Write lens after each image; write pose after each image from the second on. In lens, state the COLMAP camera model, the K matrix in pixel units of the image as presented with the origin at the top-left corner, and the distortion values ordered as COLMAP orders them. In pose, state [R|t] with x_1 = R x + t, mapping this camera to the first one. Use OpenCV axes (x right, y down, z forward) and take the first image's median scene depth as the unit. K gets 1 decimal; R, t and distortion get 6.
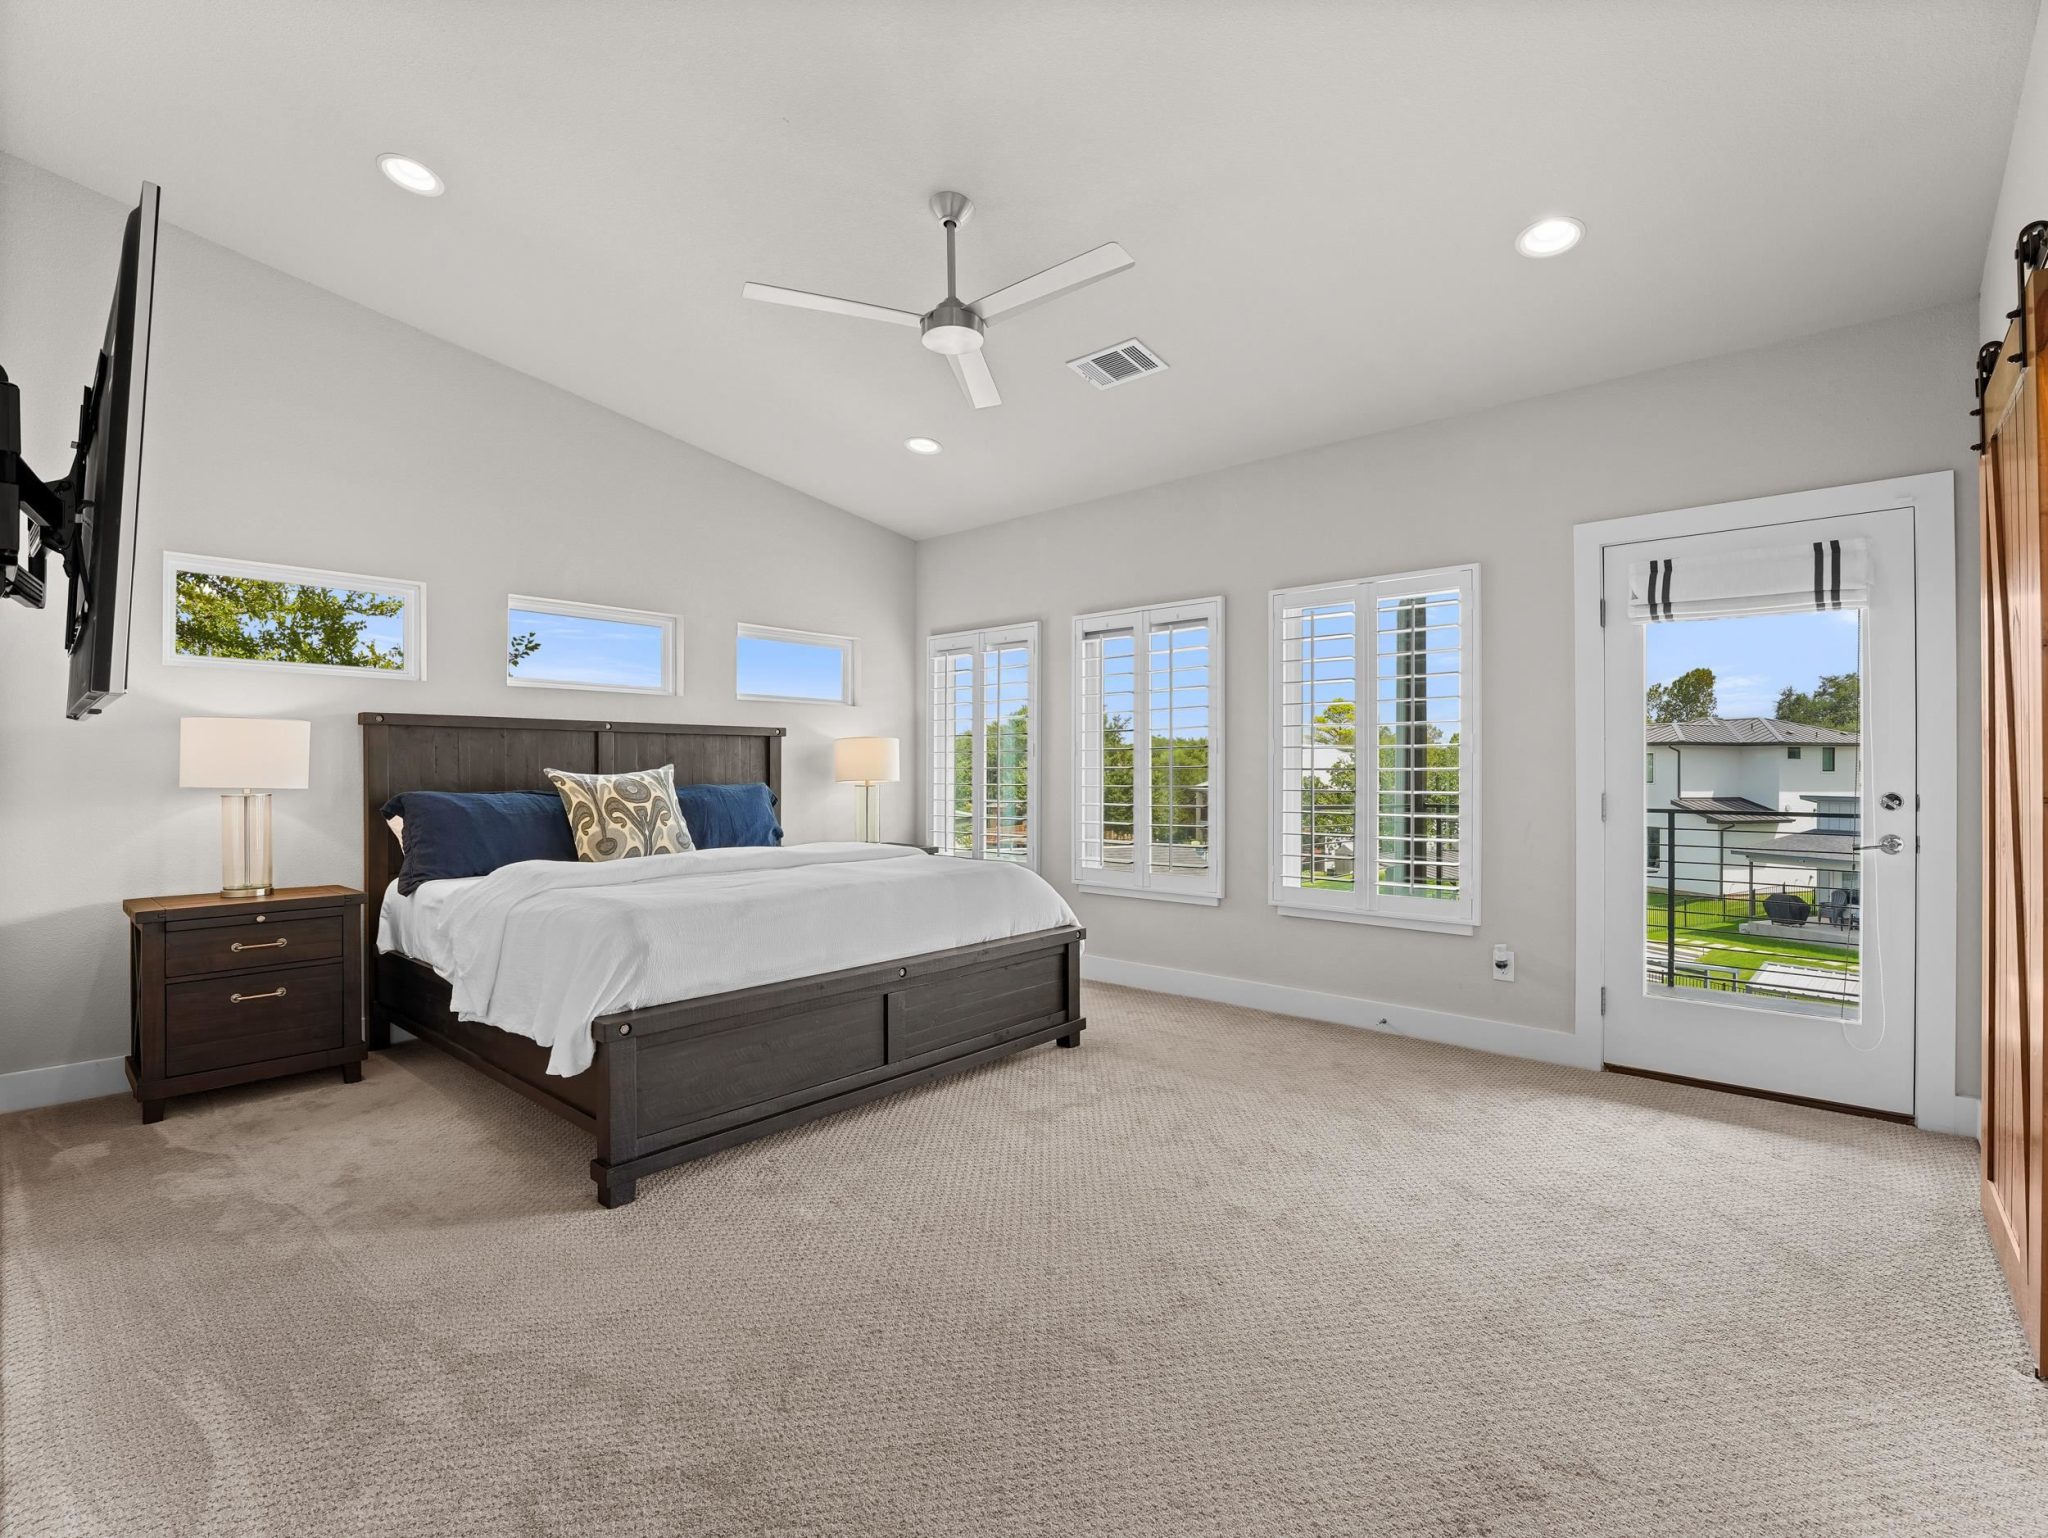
lens RADIAL K [[936.4, 0, 1028.1], [0, 936.4, 771.2], [0, 0, 1]] dist [-0.025862, 0.002732]
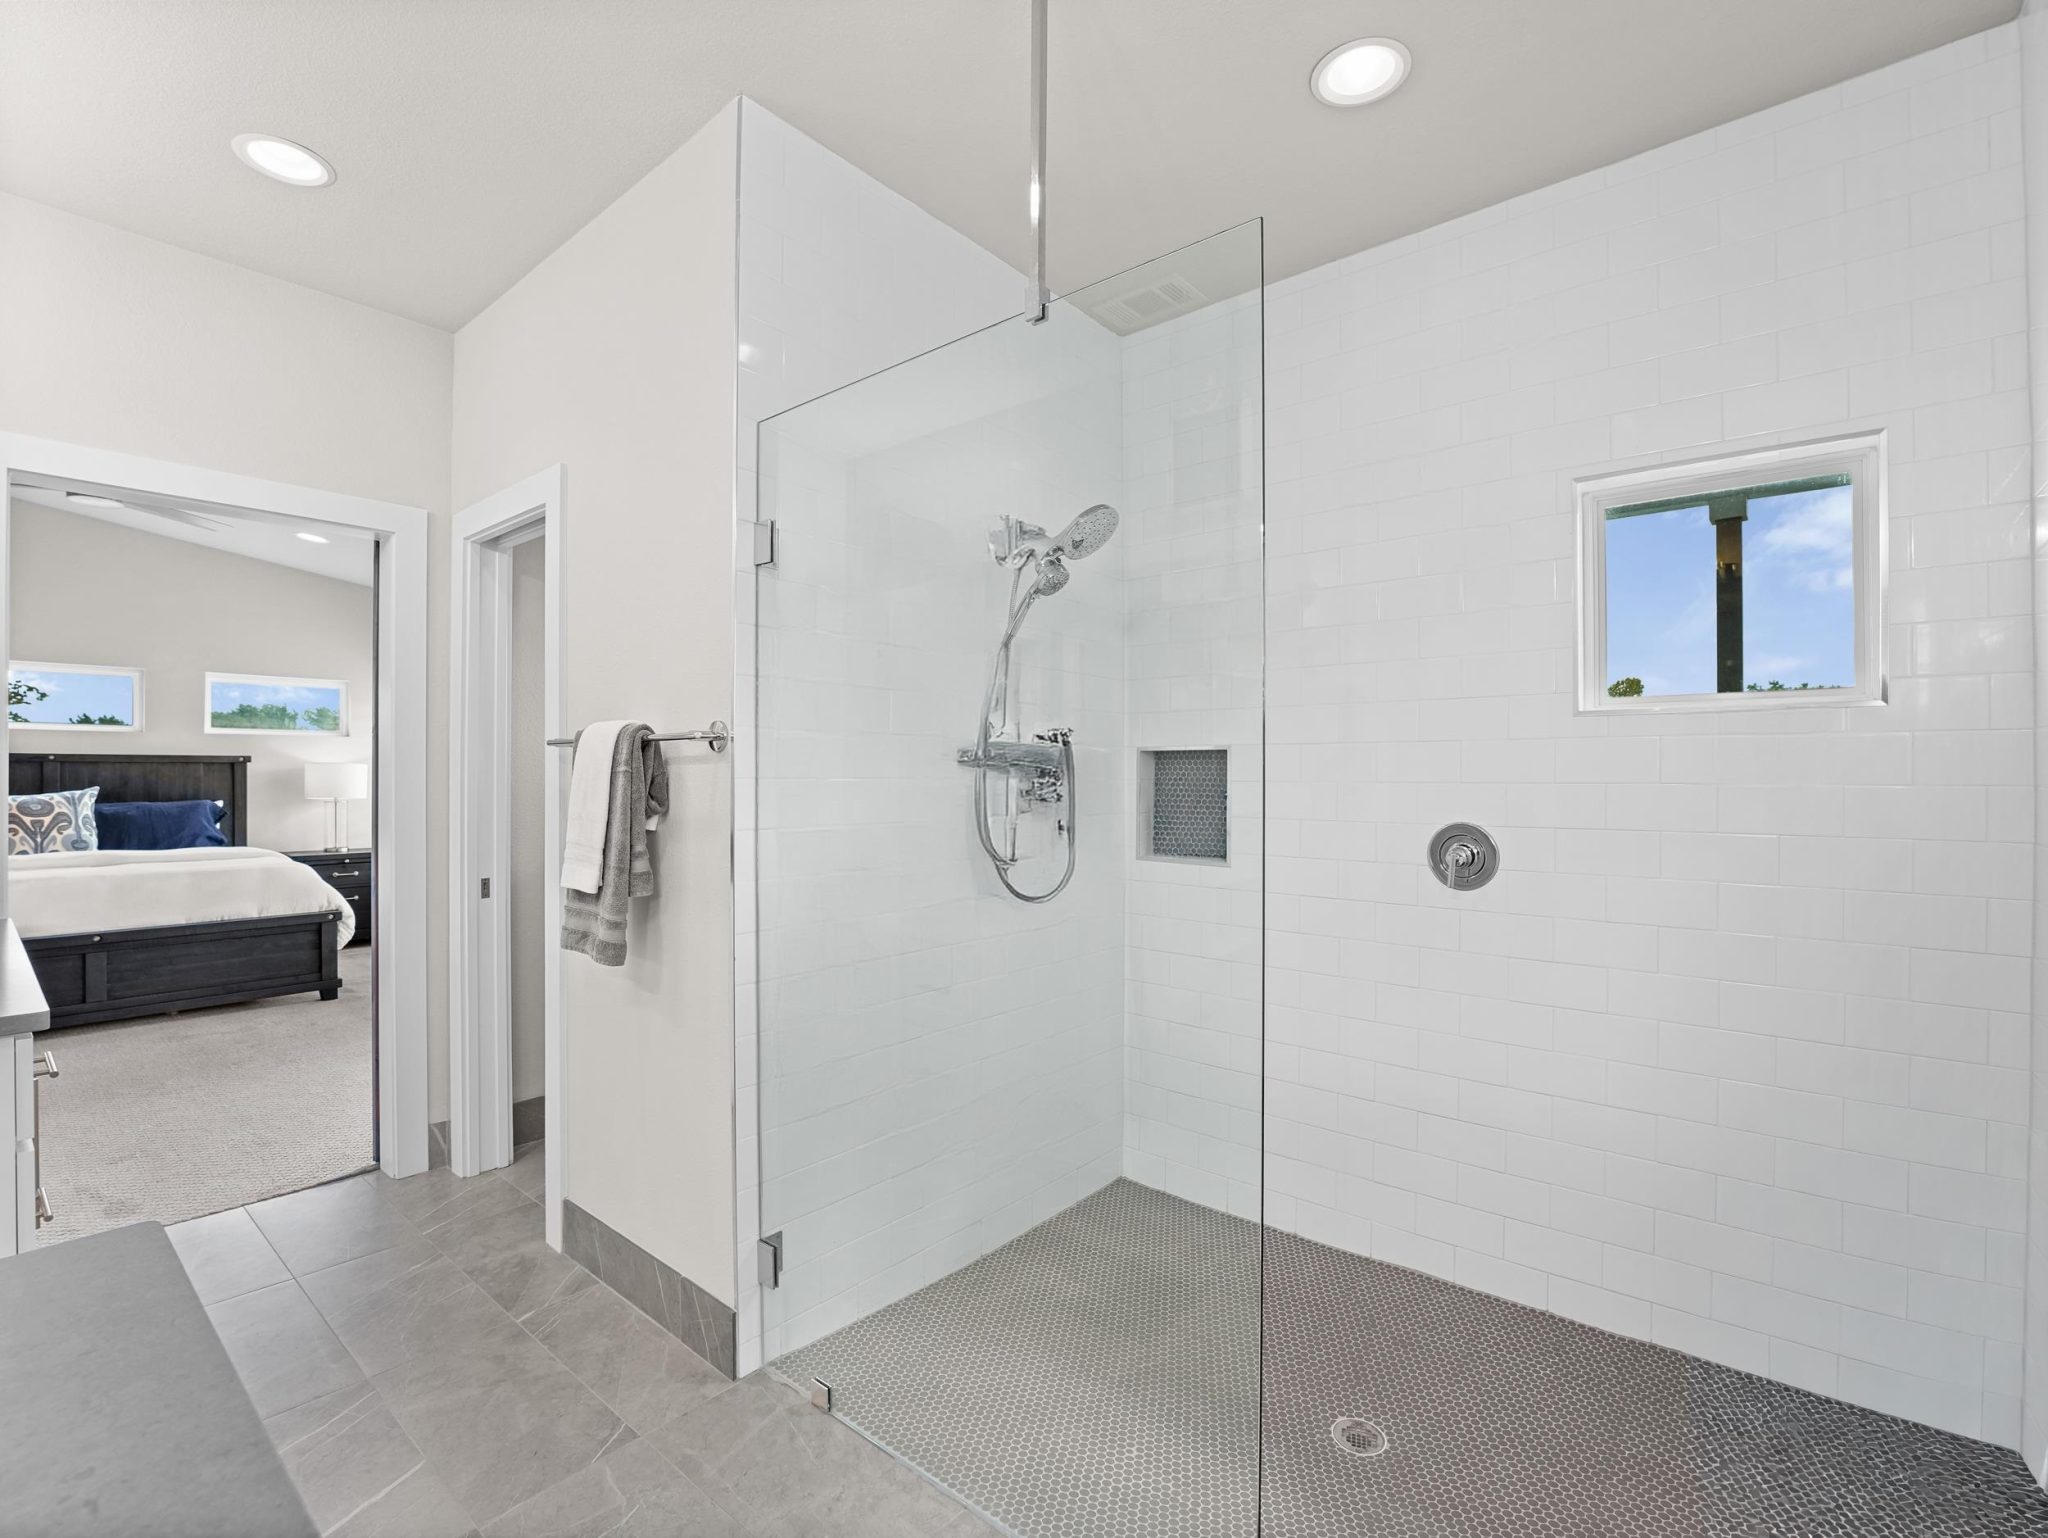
lens RADIAL K [[936.4, 0, 1032.9], [0, 936.4, 769.6], [0, 0, 1]] dist [-0.025862, 0.002732]
pose [[0.999586, 0.005068, 0.028340, 0.989434], [-0.004973, 0.999982, -0.003441, -0.037452], [-0.028357, 0.003299, 0.999592, -0.350722]]
